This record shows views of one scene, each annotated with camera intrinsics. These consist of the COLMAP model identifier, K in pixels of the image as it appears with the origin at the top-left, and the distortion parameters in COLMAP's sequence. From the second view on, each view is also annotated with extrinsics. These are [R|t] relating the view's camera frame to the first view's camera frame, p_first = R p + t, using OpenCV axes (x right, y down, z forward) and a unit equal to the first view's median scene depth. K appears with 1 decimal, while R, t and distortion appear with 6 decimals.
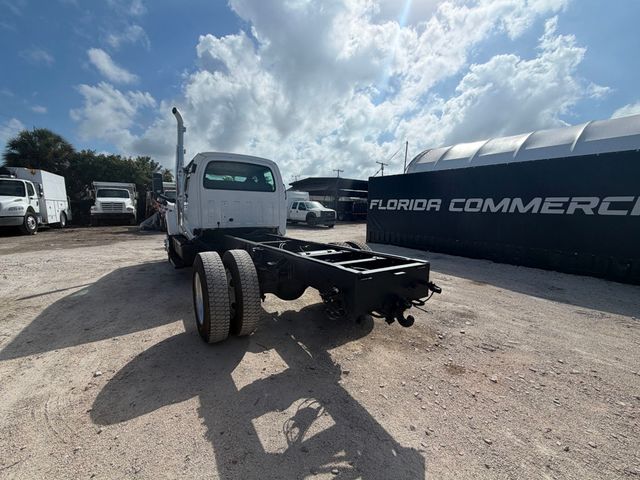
lens RADIAL K [[258.6, 0, 320.0], [0, 258.6, 240.0], [0, 0, 1]] dist [0.000582, 0.000941]
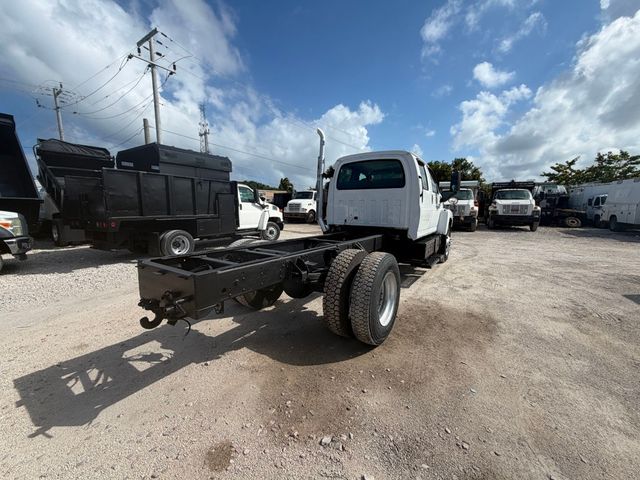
lens RADIAL K [[258.6, 0, 320.0], [0, 258.6, 240.0], [0, 0, 1]] dist [0.000582, 0.000941]
pose [[0.395516, 0.108343, -0.912047, 0.472618], [-0.105893, 0.991775, 0.071892, -0.042317], [0.912334, 0.068145, 0.403735, 0.385470]]
